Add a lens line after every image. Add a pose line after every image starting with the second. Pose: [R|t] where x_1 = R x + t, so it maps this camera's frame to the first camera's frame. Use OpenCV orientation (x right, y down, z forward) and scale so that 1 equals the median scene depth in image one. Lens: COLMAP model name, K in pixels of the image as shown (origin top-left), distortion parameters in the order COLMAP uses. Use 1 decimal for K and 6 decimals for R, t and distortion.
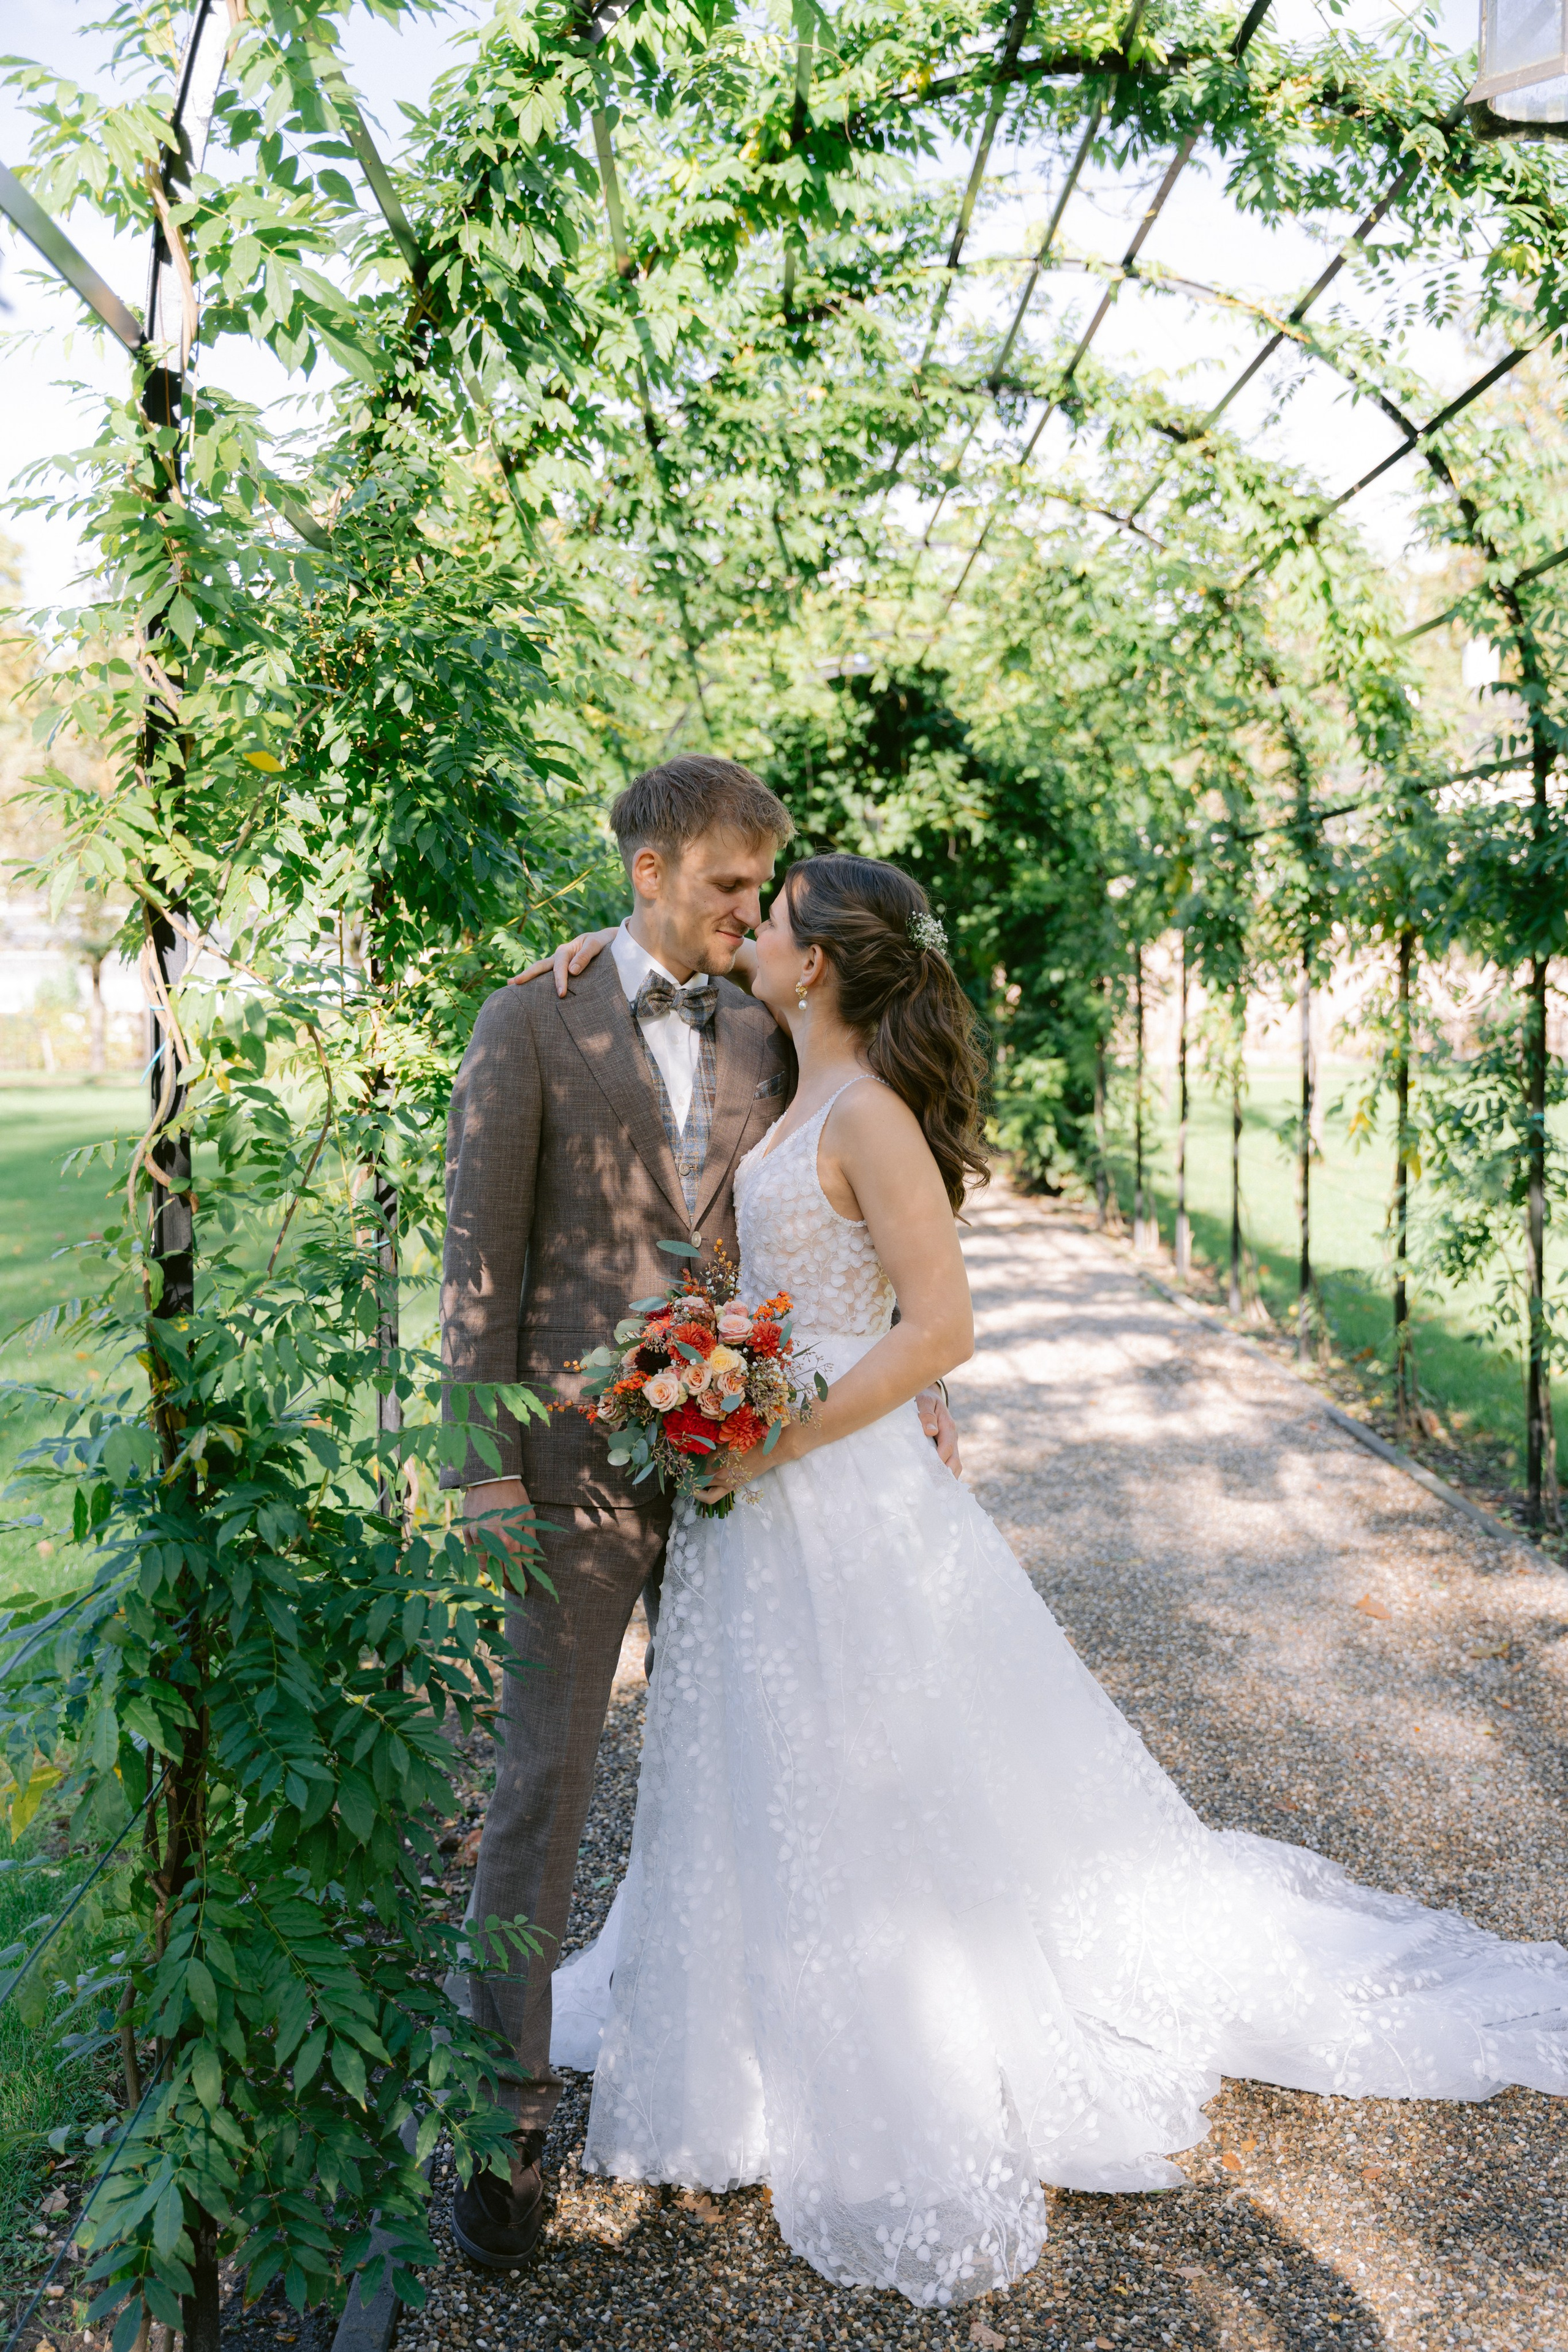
lens RADIAL K [[2539.8, 0, 779.6], [0, 2539.8, 1137.9], [0, 0, 1]] dist [-0.003771, -0.004472]
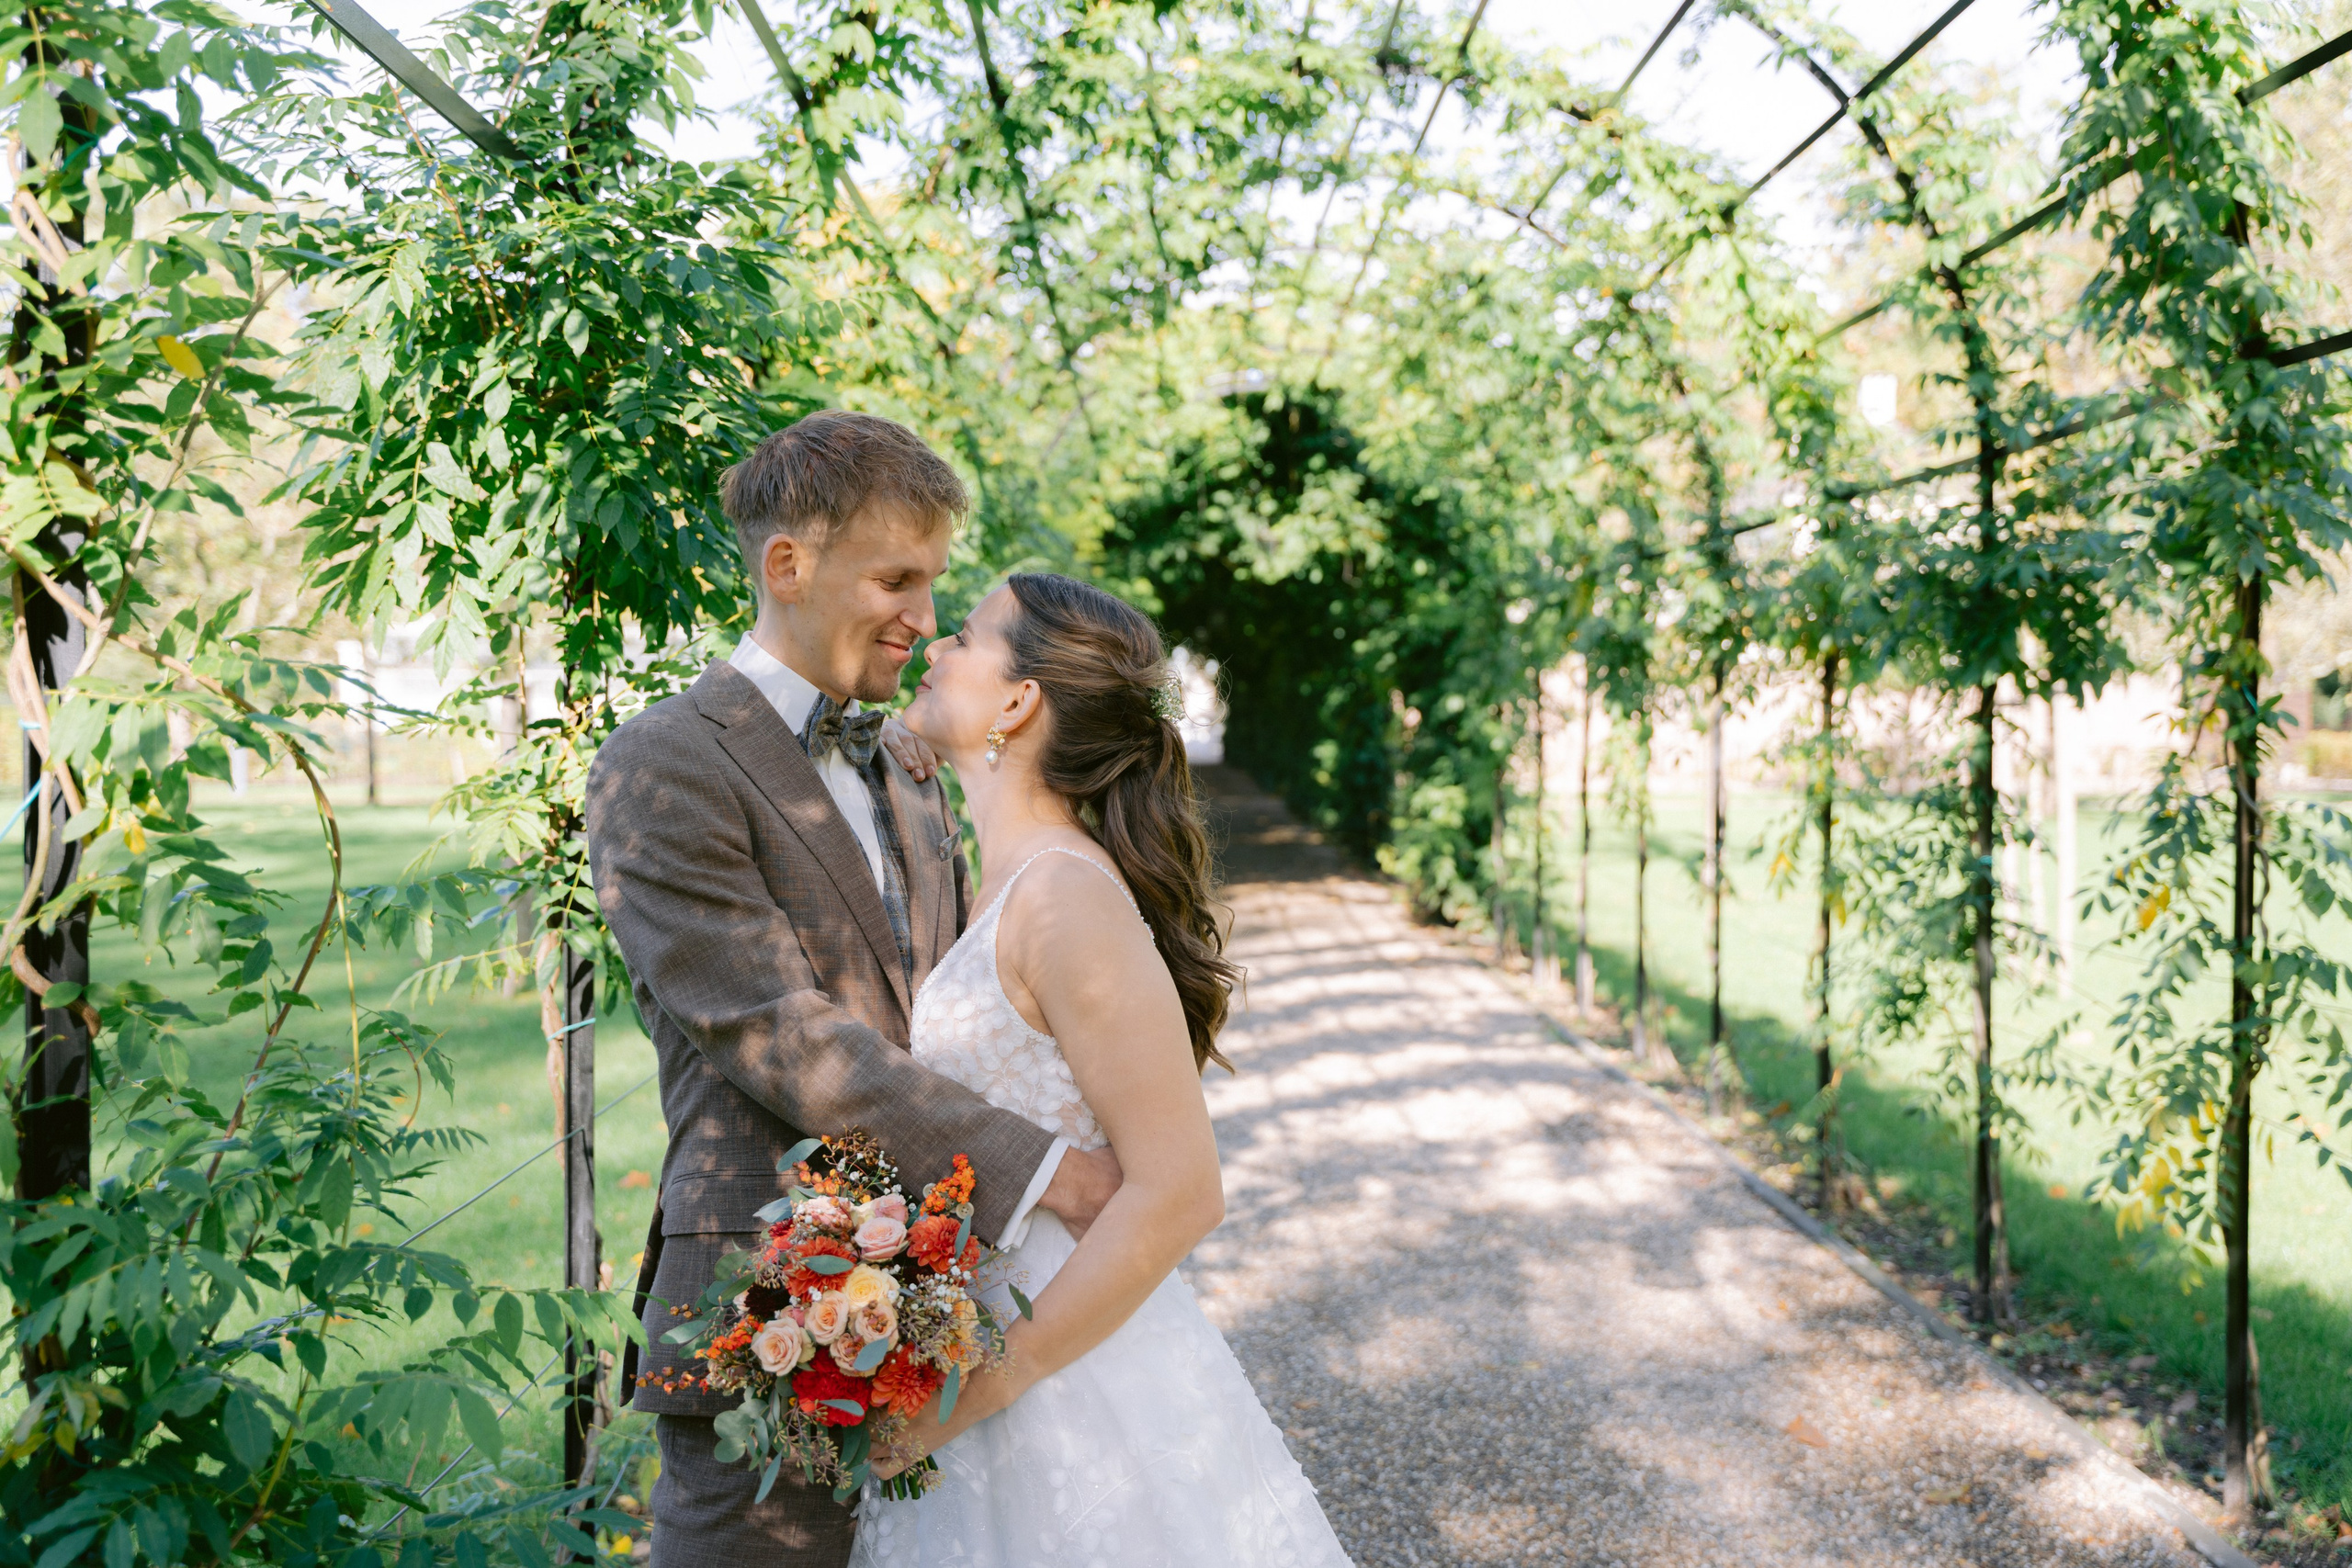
lens RADIAL K [[2449.2, 0, 1176.0], [0, 2449.2, 784.0], [0, 0, 1]] dist [0.007772, 0.007534]
pose [[0.999949, 0.006569, -0.007712, 0.017989], [-0.006801, 0.999516, -0.030349, -0.006010], [0.007509, 0.030399, 0.999510, 0.116590]]
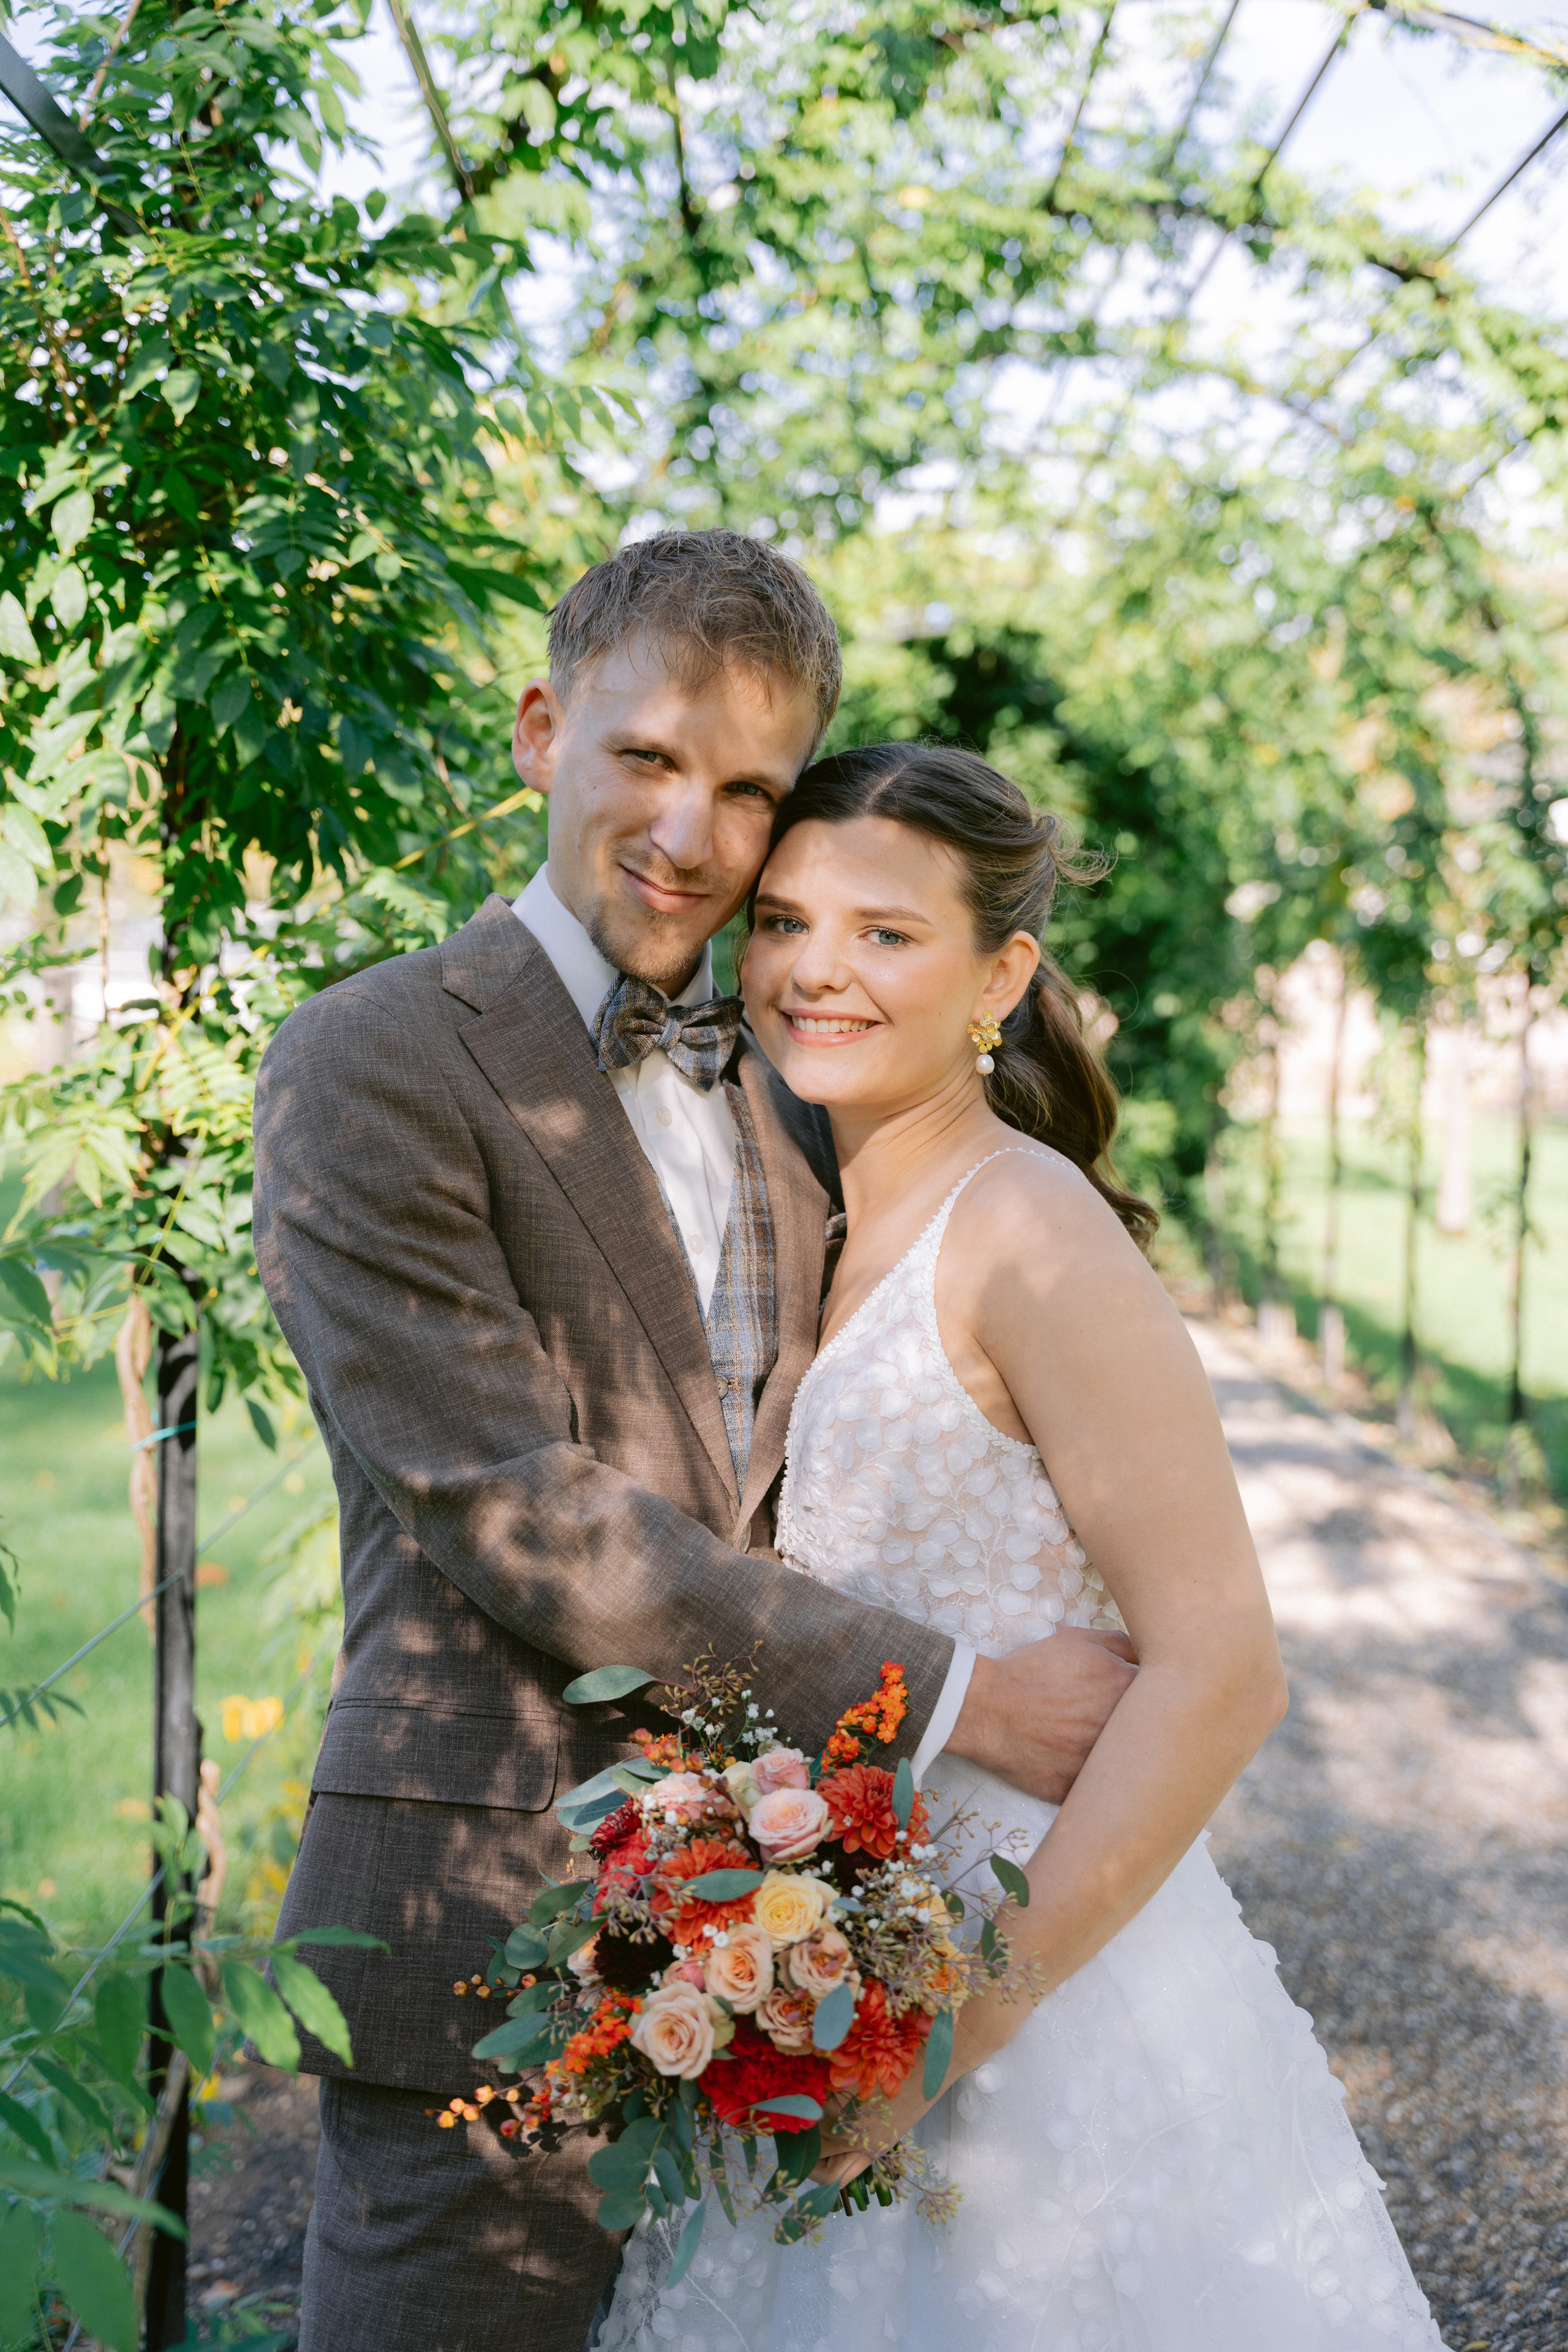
lens RADIAL K [[2738.8, 0, 784.0], [0, 2738.8, 1176.0], [0, 0, 1]] dist [0.160525, -0.511963]
pose [[0.999635, 0.025057, -0.010104, -0.007732], [-0.025066, 0.999686, -0.000730, -0.008995], [0.010082, 0.000983, 0.999949, 0.192431]]
